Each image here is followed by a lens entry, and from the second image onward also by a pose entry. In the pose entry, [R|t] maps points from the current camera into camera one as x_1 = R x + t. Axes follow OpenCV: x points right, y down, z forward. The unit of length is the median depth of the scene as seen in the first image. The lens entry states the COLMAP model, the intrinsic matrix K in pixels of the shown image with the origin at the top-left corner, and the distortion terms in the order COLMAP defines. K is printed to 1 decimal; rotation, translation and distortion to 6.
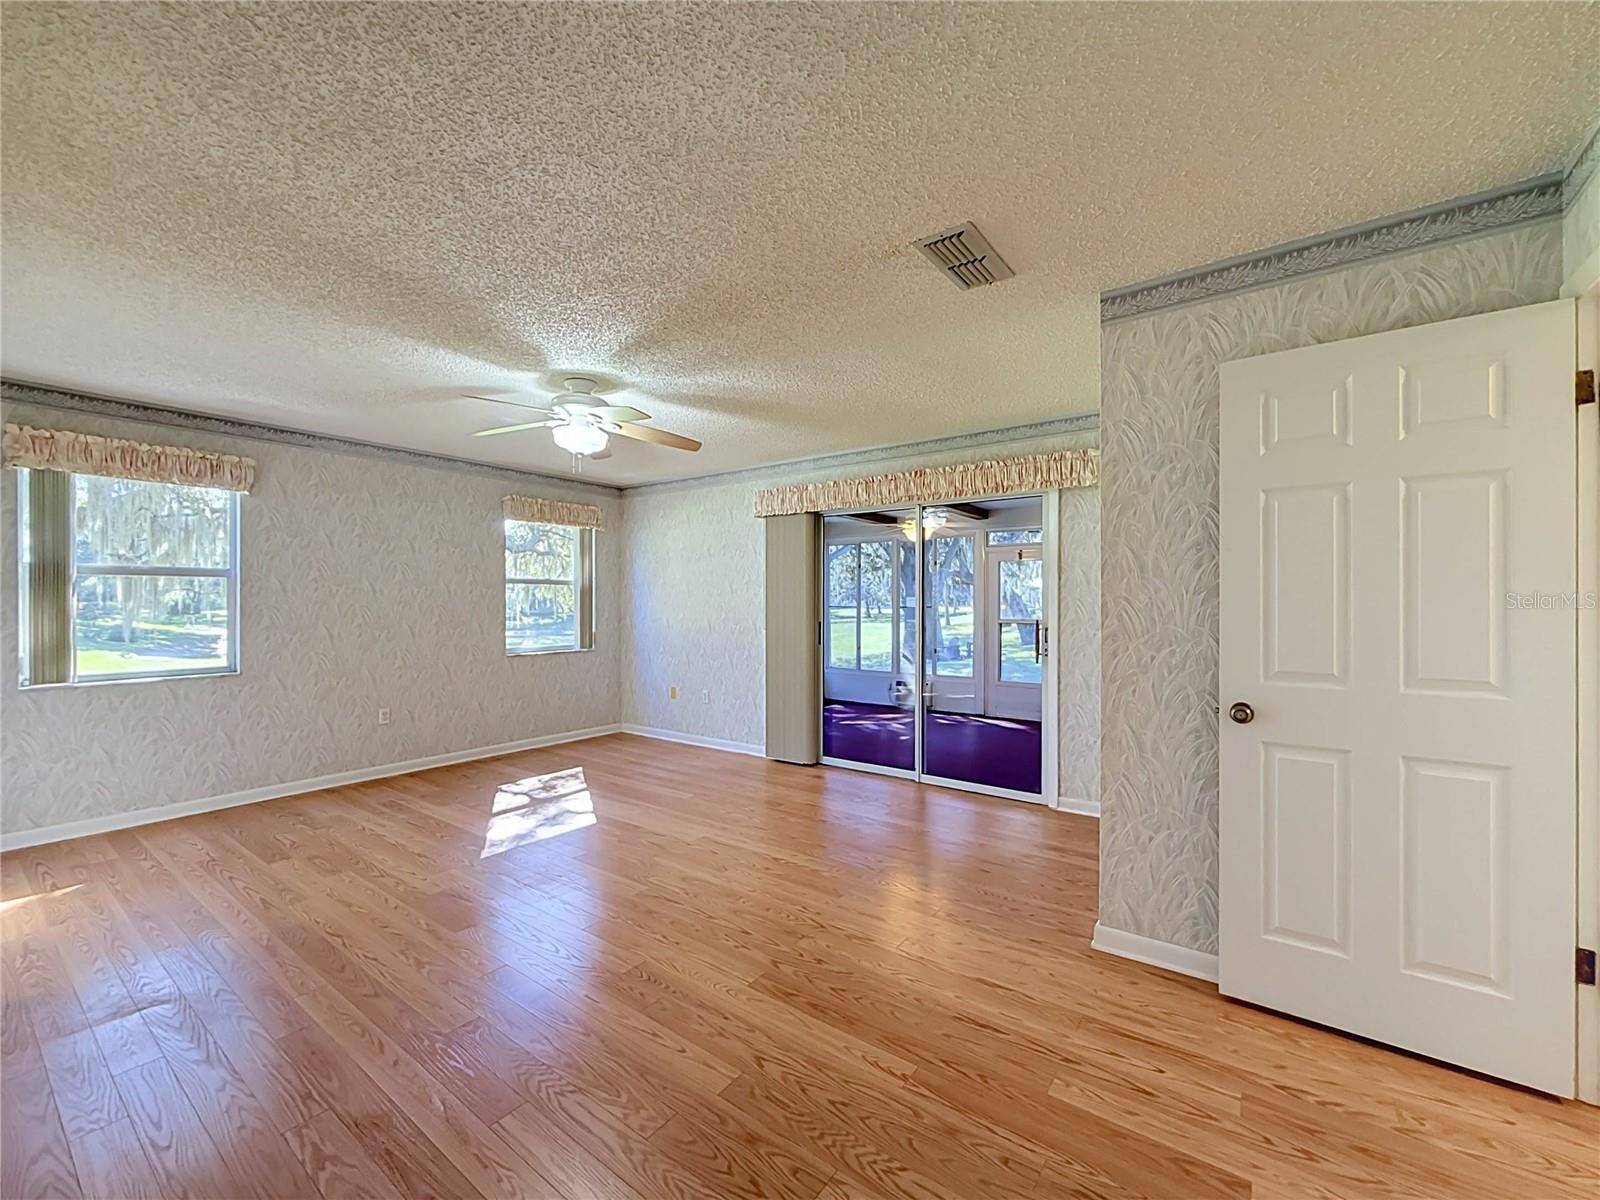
lens RADIAL K [[646.5, 0, 806.5], [0, 646.5, 608.0], [0, 0, 1]] dist [-0.001153, -0.000257]
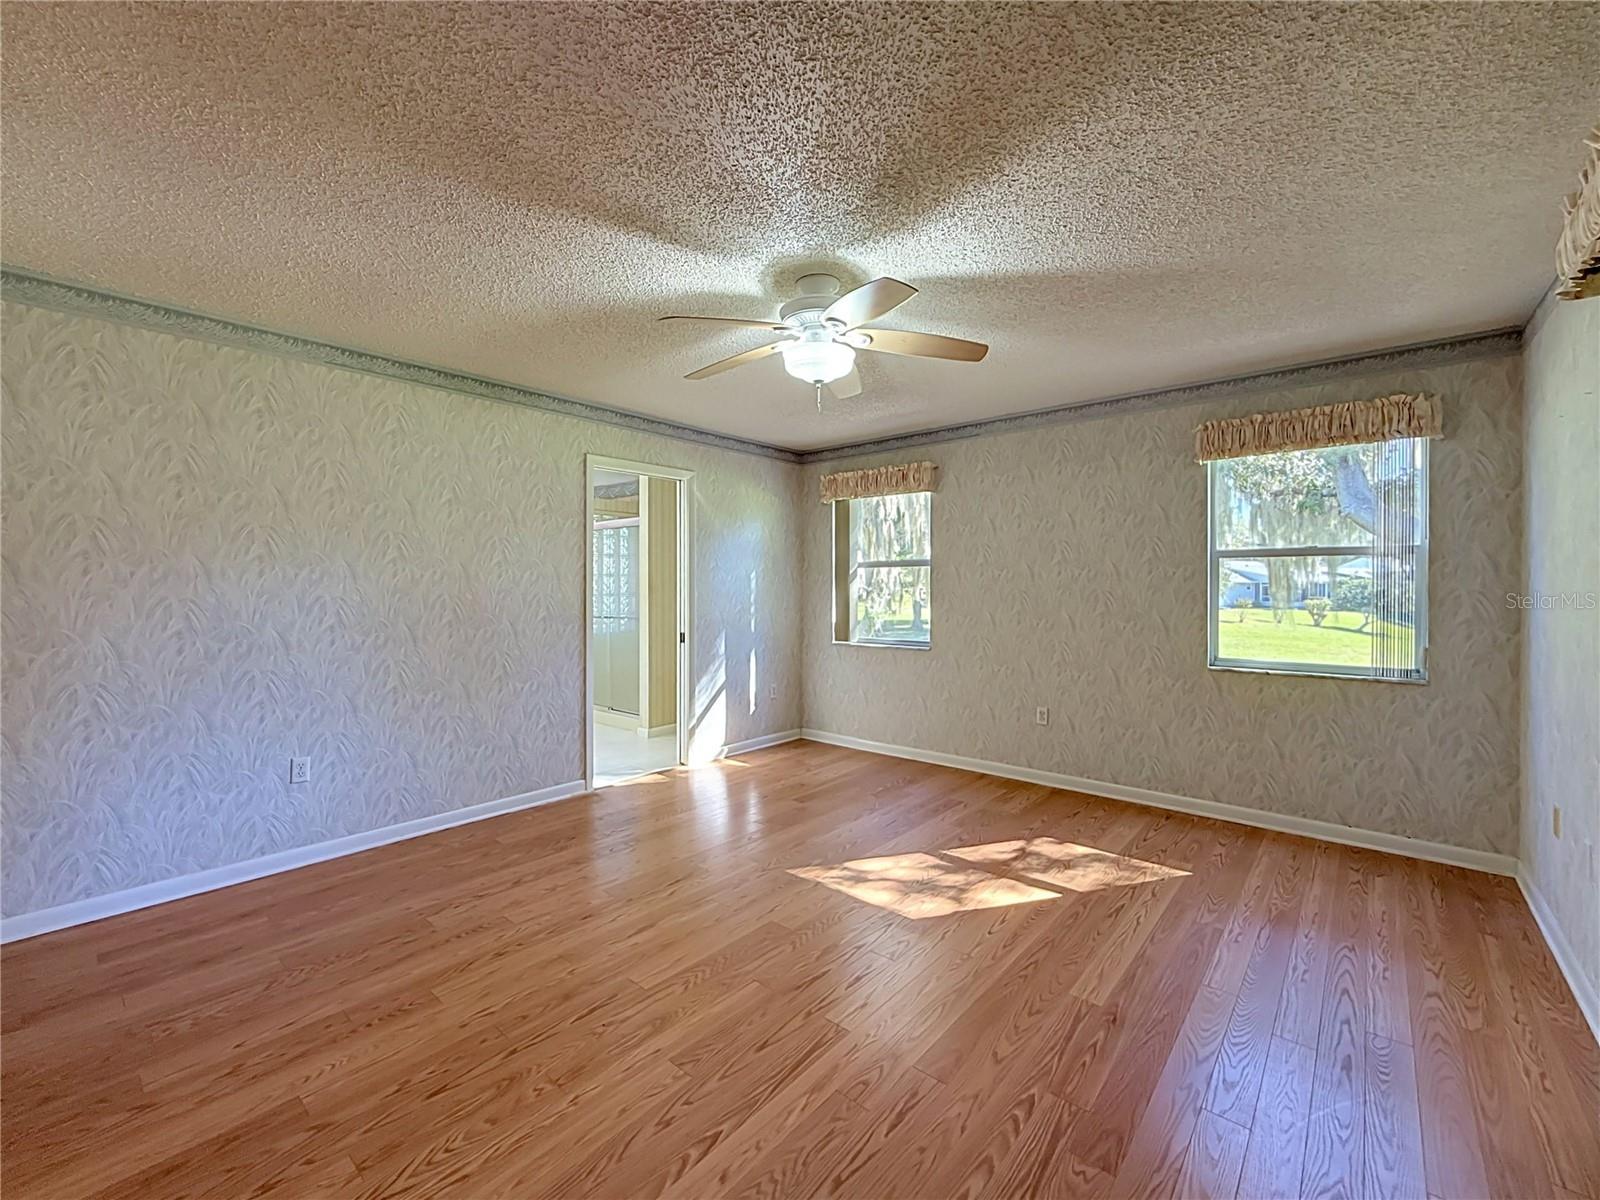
lens RADIAL K [[669.8, 0, 807.3], [0, 669.8, 593.6], [0, 0, 1]] dist [0.000206, -0.000474]
pose [[-0.081096, 0.008042, -0.996674, 0.310956], [-0.008450, 0.999926, 0.008755, -0.005594], [0.996670, 0.009132, -0.081022, 0.811104]]
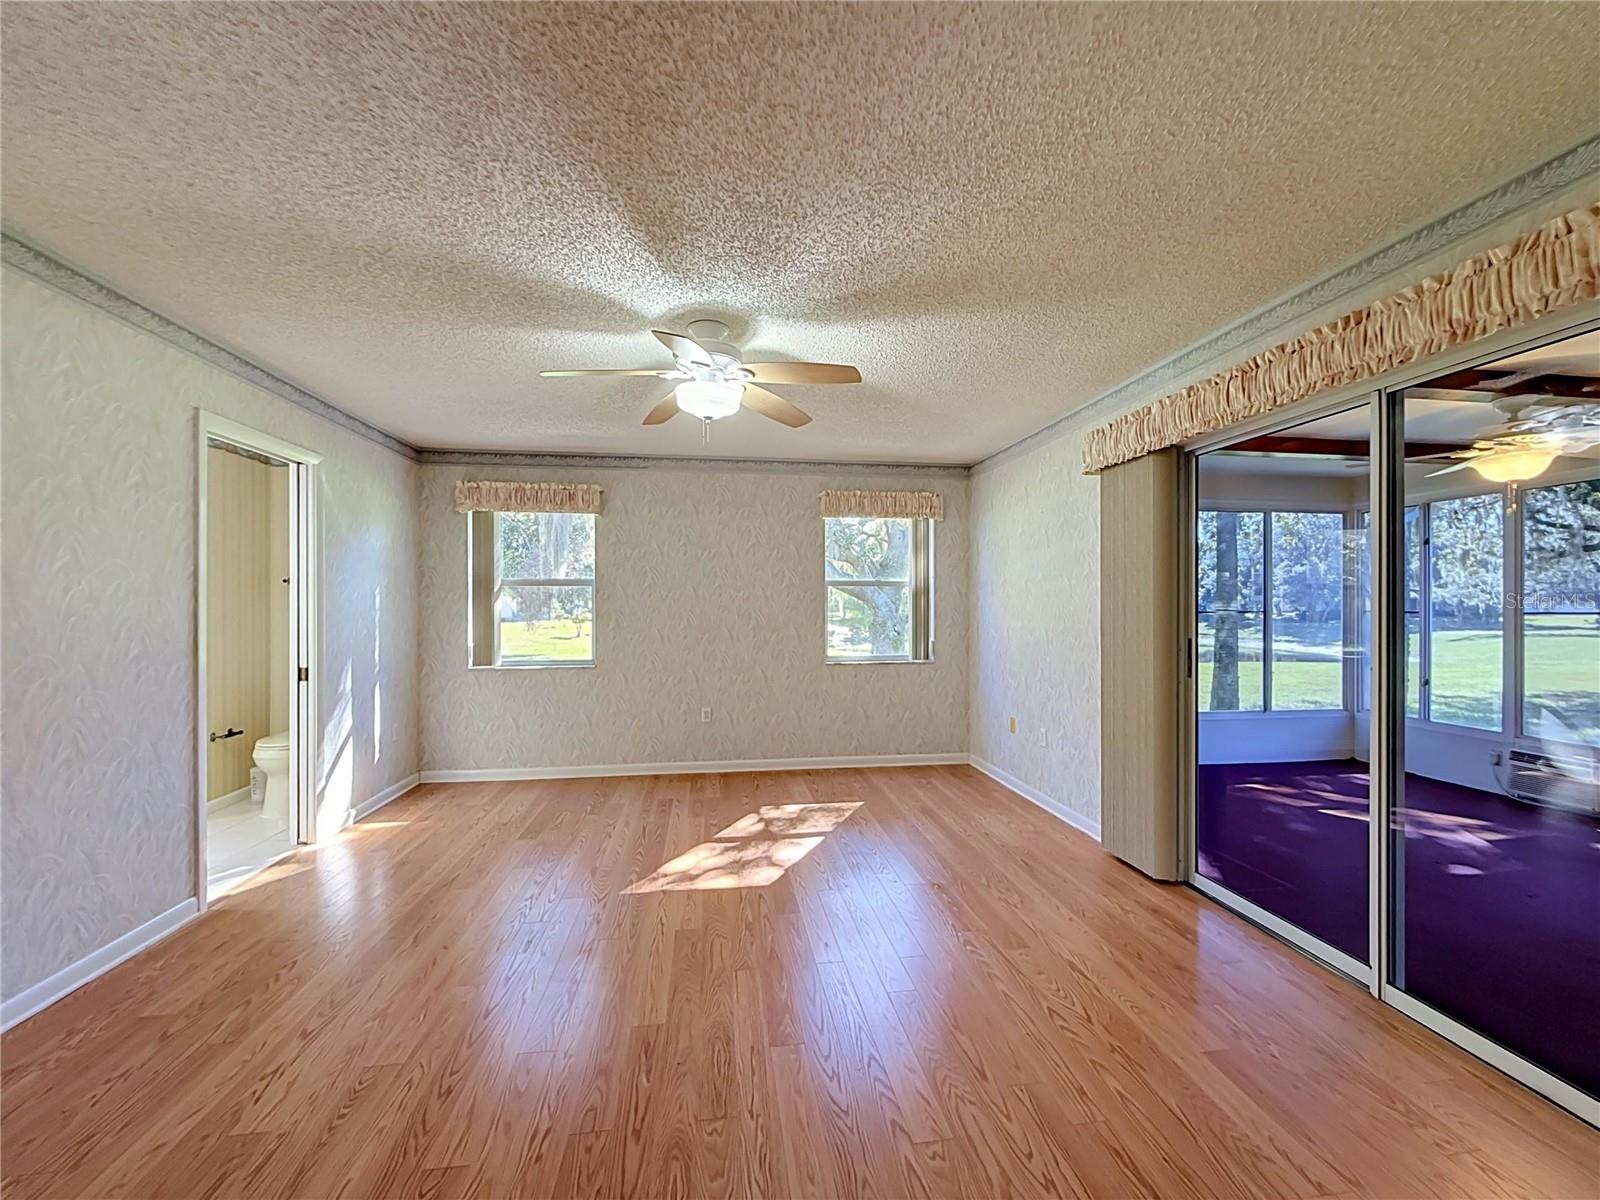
lens RADIAL K [[646.5, 0, 806.5], [0, 646.5, 608.0], [0, 0, 1]] dist [-0.001153, -0.000257]
pose [[0.696931, 0.000524, -0.717138, 0.231841], [-0.003918, 0.999988, -0.003077, -0.003614], [0.717127, 0.004954, 0.696925, 0.413718]]
